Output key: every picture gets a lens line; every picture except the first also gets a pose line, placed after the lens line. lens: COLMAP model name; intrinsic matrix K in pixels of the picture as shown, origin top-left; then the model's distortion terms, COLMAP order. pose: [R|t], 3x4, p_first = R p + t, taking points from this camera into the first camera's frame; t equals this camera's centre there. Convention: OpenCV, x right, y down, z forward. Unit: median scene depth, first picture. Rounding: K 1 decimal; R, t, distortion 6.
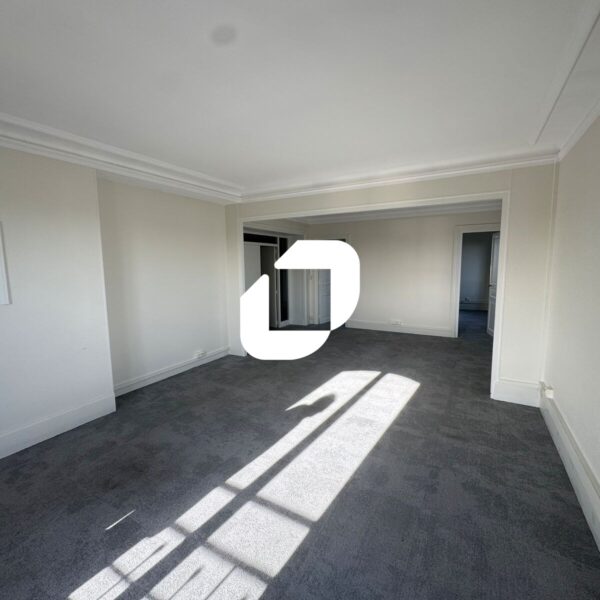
lens RADIAL K [[315.9, 0, 300.0], [0, 315.9, 301.1], [0, 0, 1]] dist [-0.001302, -0.000751]
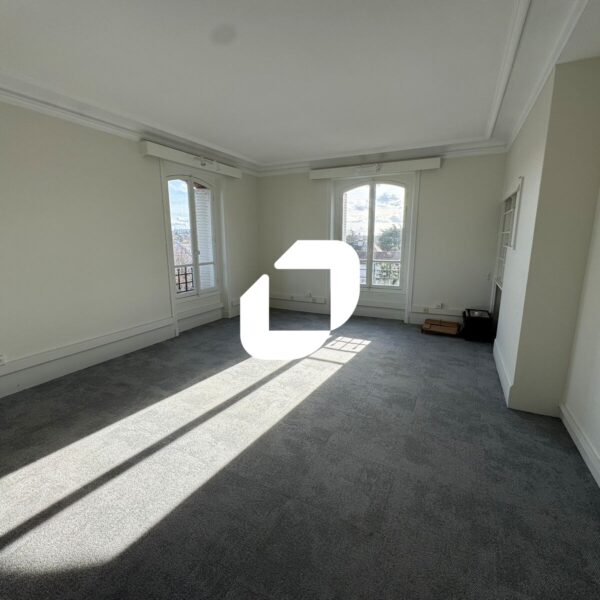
lens RADIAL K [[315.9, 0, 299.6], [0, 315.9, 299.7], [0, 0, 1]] dist [-0.001302, -0.000751]
pose [[-0.998753, 0.024236, -0.043638, -0.056887], [0.009632, 0.951362, 0.307925, -0.150191], [0.048979, 0.307121, -0.950409, 1.732022]]
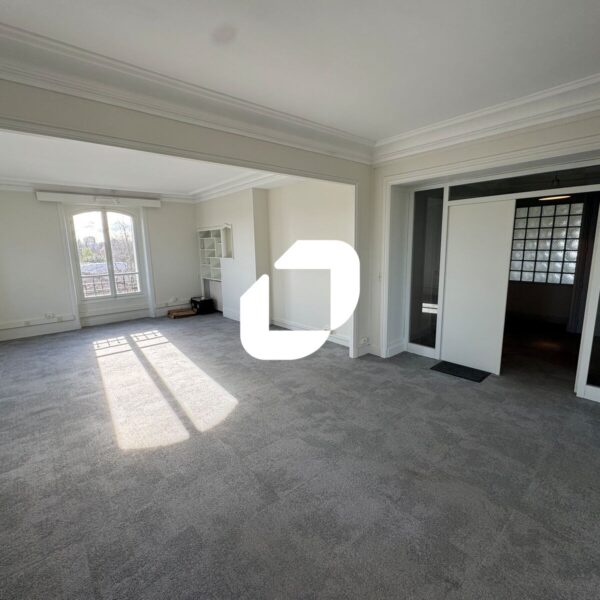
lens RADIAL K [[315.9, 0, 297.9], [0, 315.9, 297.3], [0, 0, 1]] dist [-0.001302, -0.000751]
pose [[-0.344167, 0.174972, -0.922461, 0.987211], [-0.088503, 0.972062, 0.217401, -0.228935], [0.934728, 0.156462, -0.319066, 1.860203]]
